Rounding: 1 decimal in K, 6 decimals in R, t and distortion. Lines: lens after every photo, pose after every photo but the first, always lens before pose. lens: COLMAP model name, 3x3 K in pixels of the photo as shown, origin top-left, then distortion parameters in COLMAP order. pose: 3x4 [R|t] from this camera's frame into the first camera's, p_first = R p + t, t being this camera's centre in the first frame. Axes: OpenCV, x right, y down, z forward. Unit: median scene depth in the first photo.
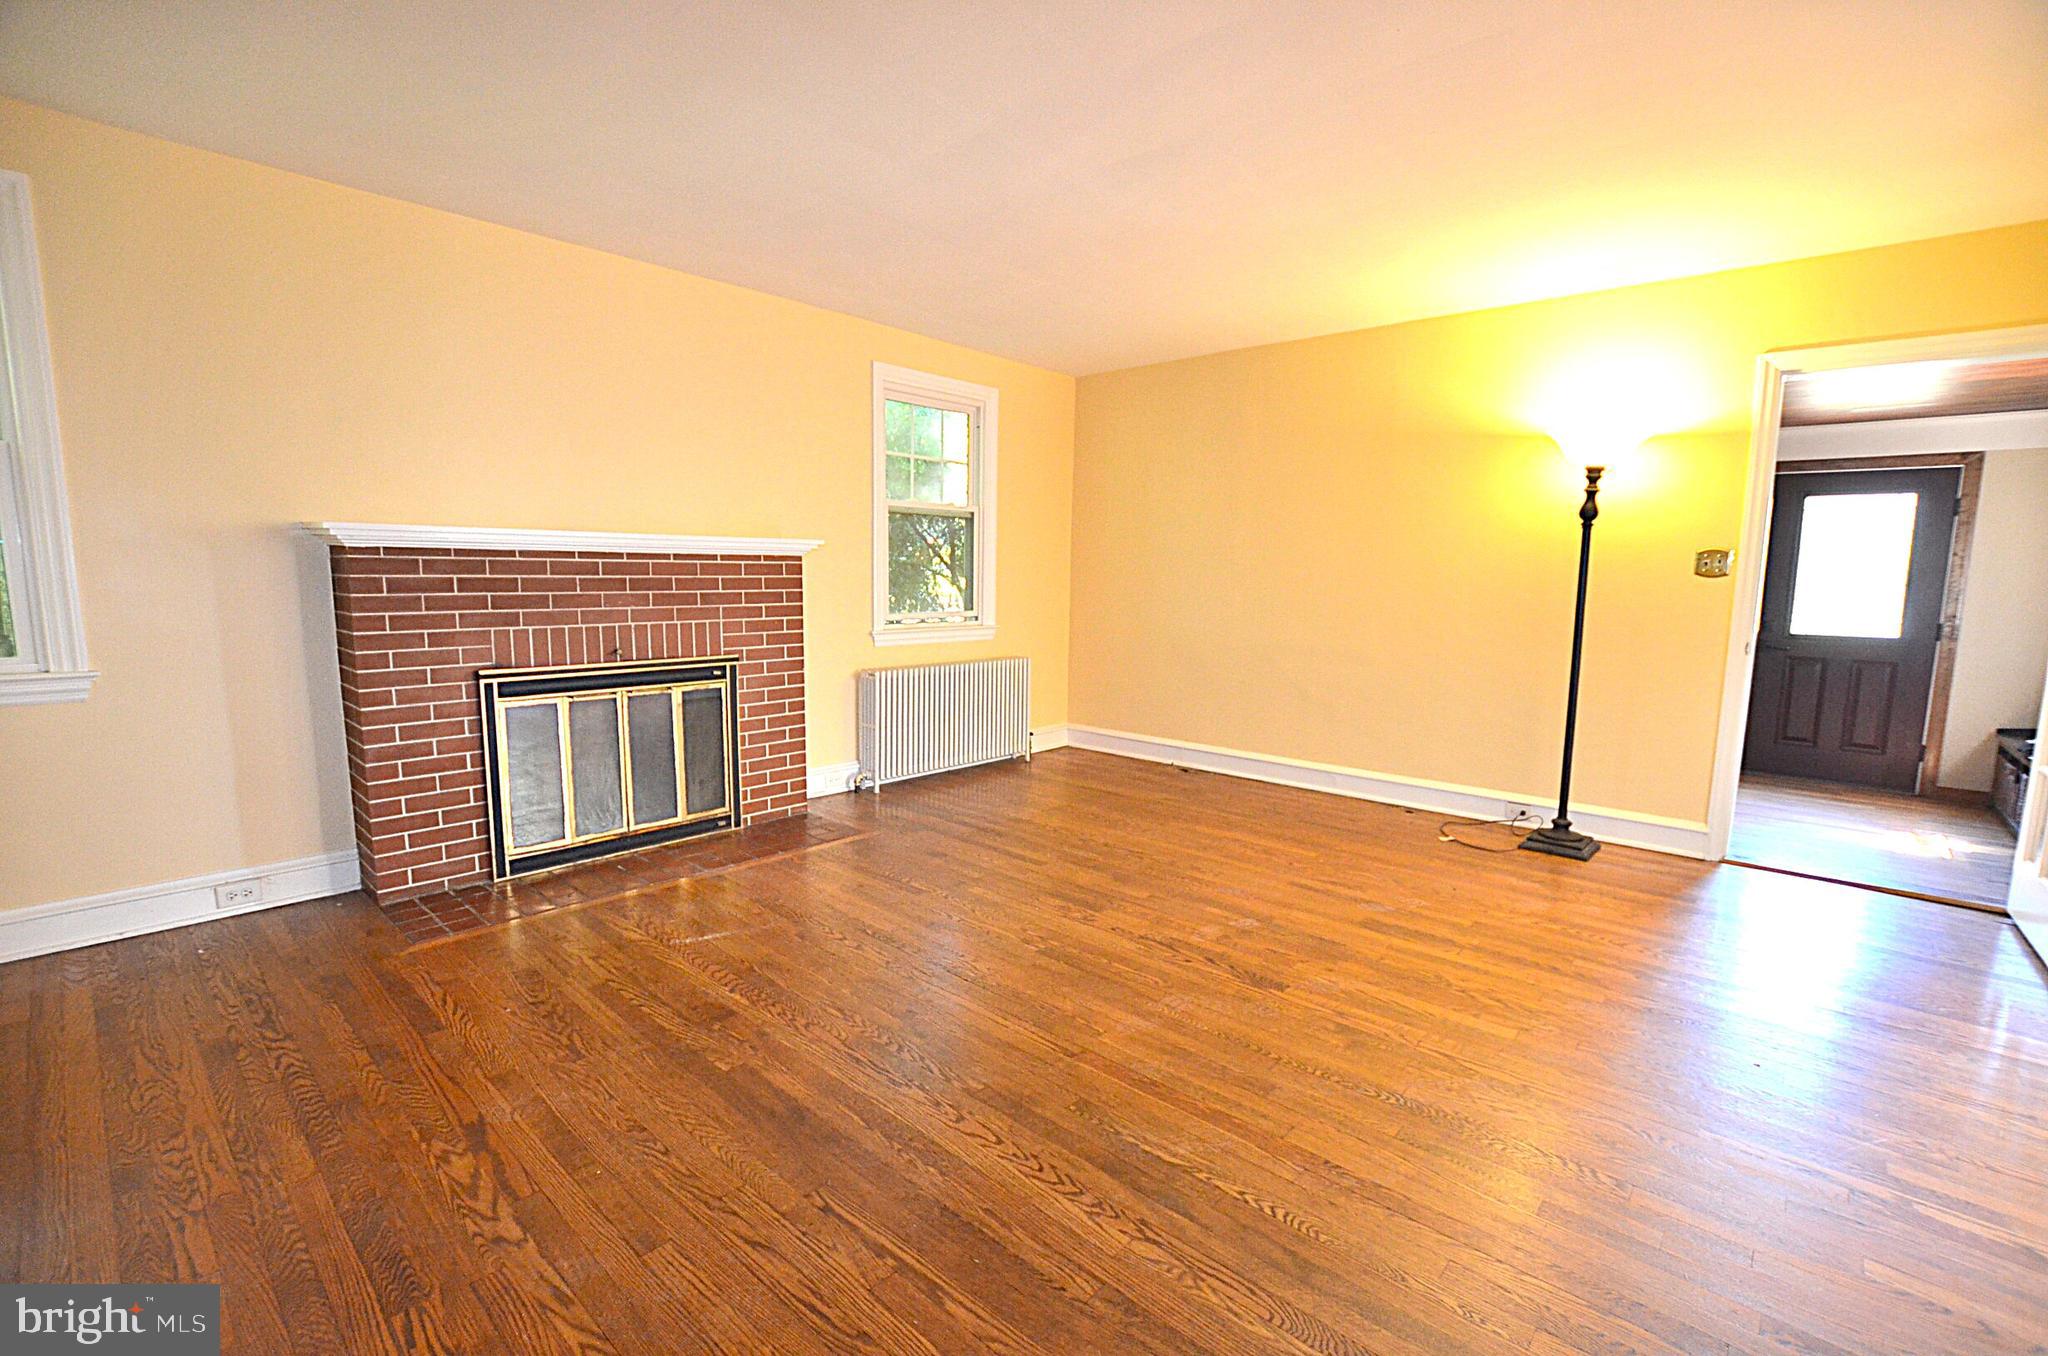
lens RADIAL K [[898.6, 0, 1027.5], [0, 898.6, 694.8], [0, 0, 1]] dist [-0.036681, 0.008803]
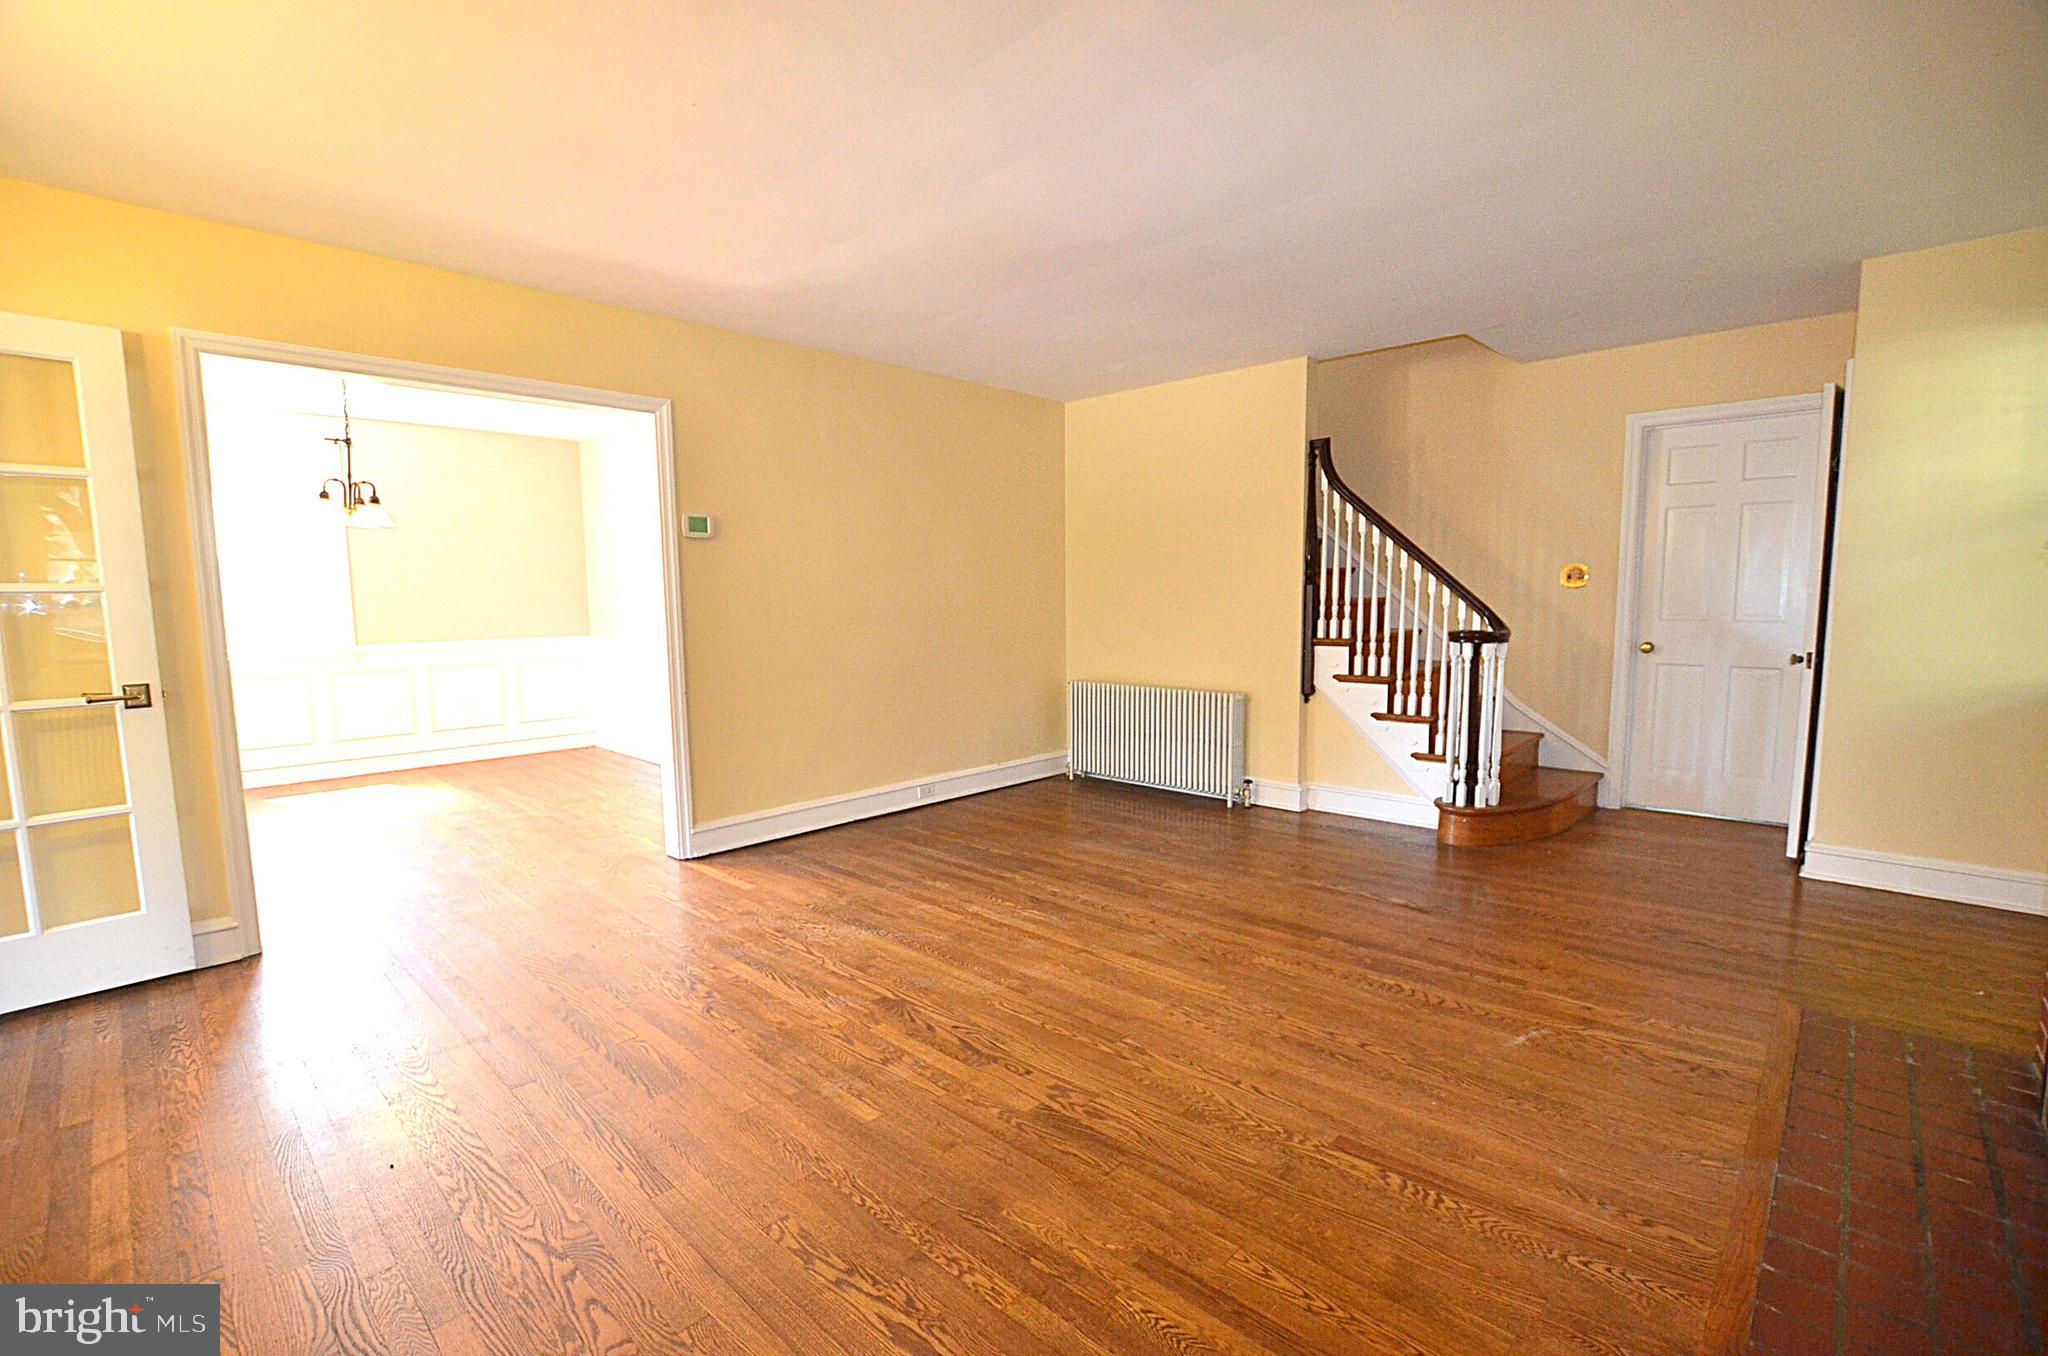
lens RADIAL K [[898.6, 0, 1027.5], [0, 898.6, 694.8], [0, 0, 1]] dist [-0.036681, 0.008803]
pose [[-0.999722, -0.007712, 0.022261, 0.067331], [-0.002021, 0.969497, 0.245096, -0.188601], [-0.023472, 0.244983, -0.969243, 1.351613]]
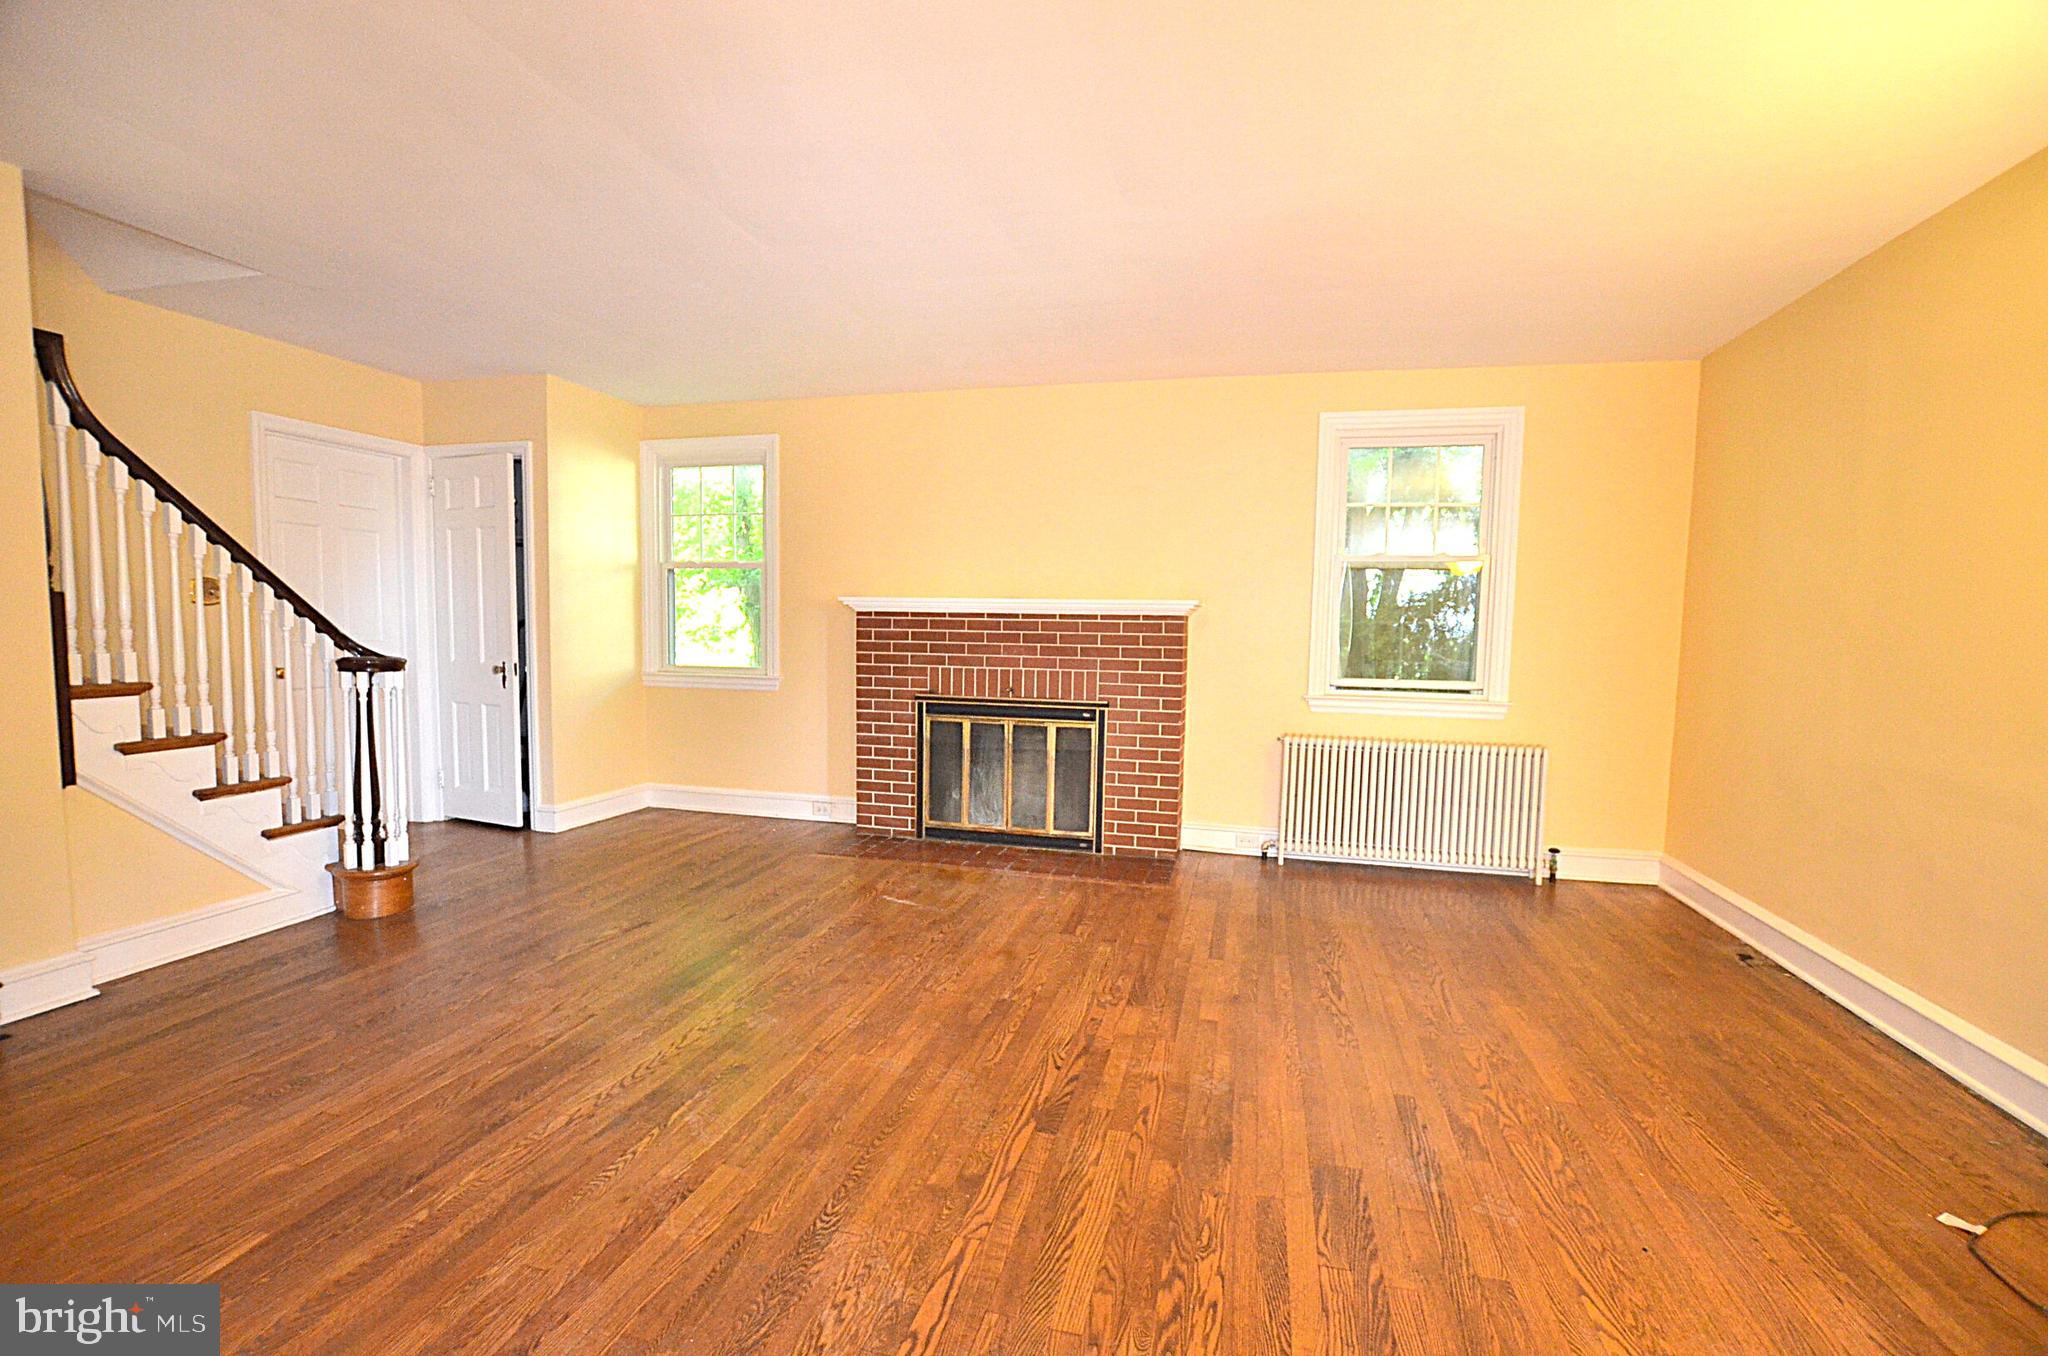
lens RADIAL K [[898.6, 0, 1027.5], [0, 898.6, 694.8], [0, 0, 1]] dist [-0.036681, 0.008803]
pose [[0.465347, 0.063418, -0.882853, 0.685596], [-0.130998, 0.991380, 0.002165, -0.045365], [0.875381, 0.114644, 0.469644, 0.395333]]
